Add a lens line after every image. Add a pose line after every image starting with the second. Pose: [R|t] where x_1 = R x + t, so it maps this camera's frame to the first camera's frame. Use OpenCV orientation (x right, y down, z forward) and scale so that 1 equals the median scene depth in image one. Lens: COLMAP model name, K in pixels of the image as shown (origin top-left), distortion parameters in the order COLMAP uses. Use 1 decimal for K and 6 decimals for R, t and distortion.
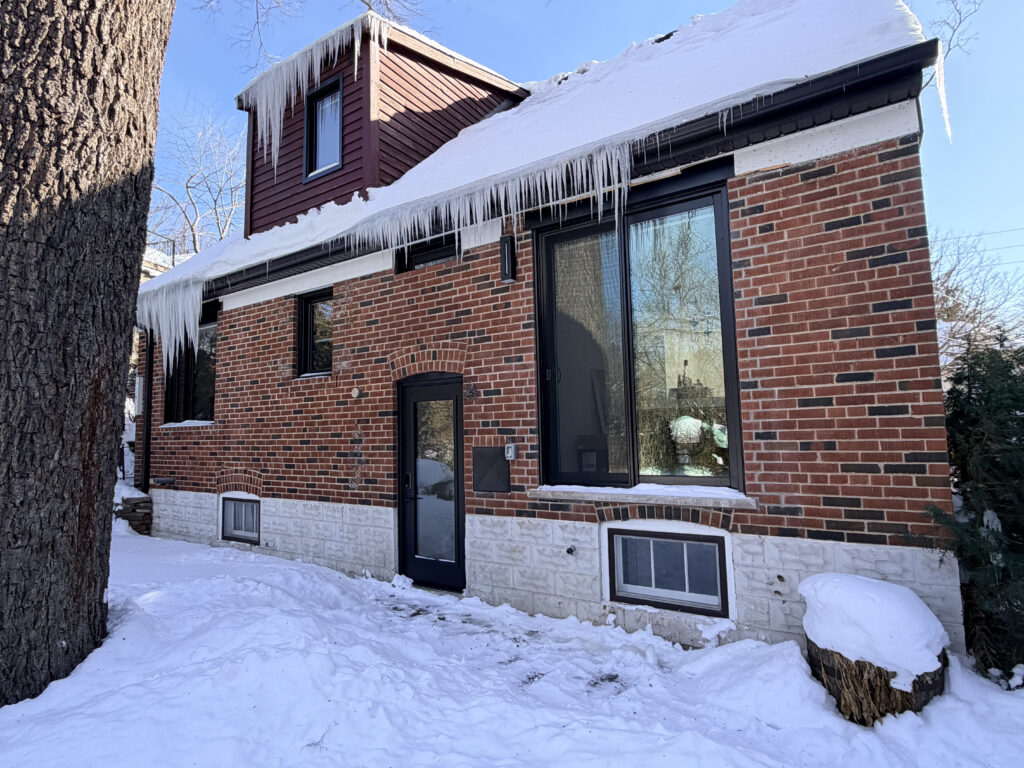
lens RADIAL K [[534.3, 0, 513.6], [0, 534.3, 382.7], [0, 0, 1]] dist [-0.000272, -0.000179]
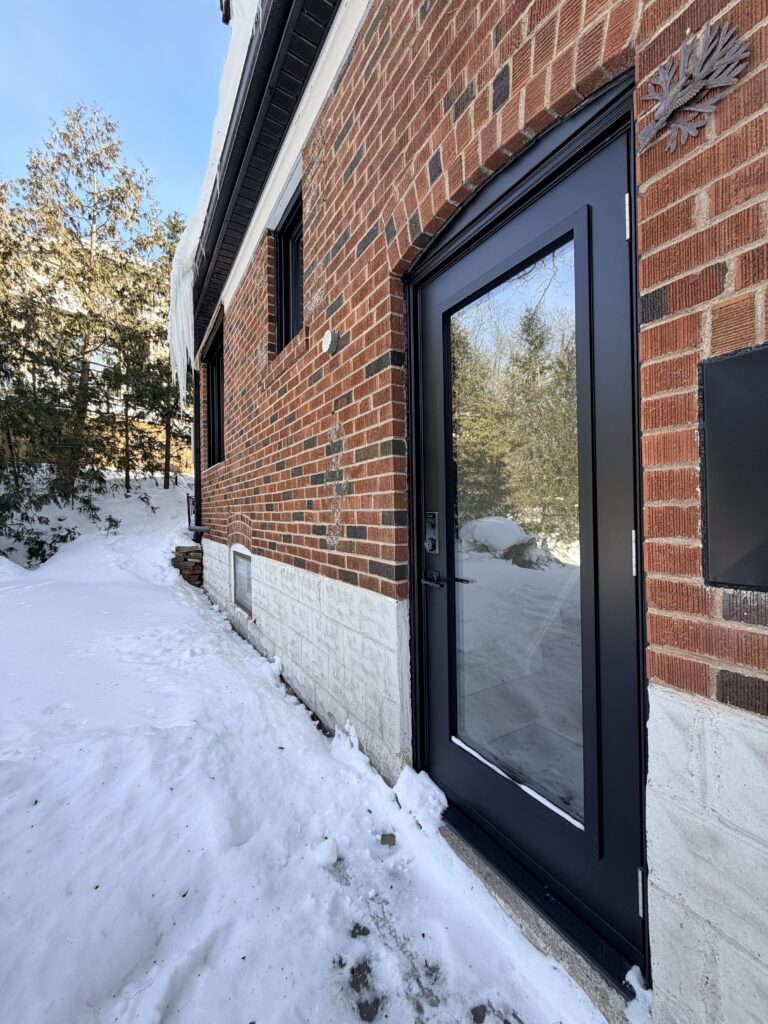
lens RADIAL K [[409.9, 0, 383.3], [0, 409.9, 509.5], [0, 0, 1]] dist [0.002800, -0.000080]
pose [[0.902611, 0.007036, -0.430401, -0.102136], [0.034547, 0.995457, 0.088722, 0.137103], [0.429070, -0.094951, 0.898267, 0.708859]]
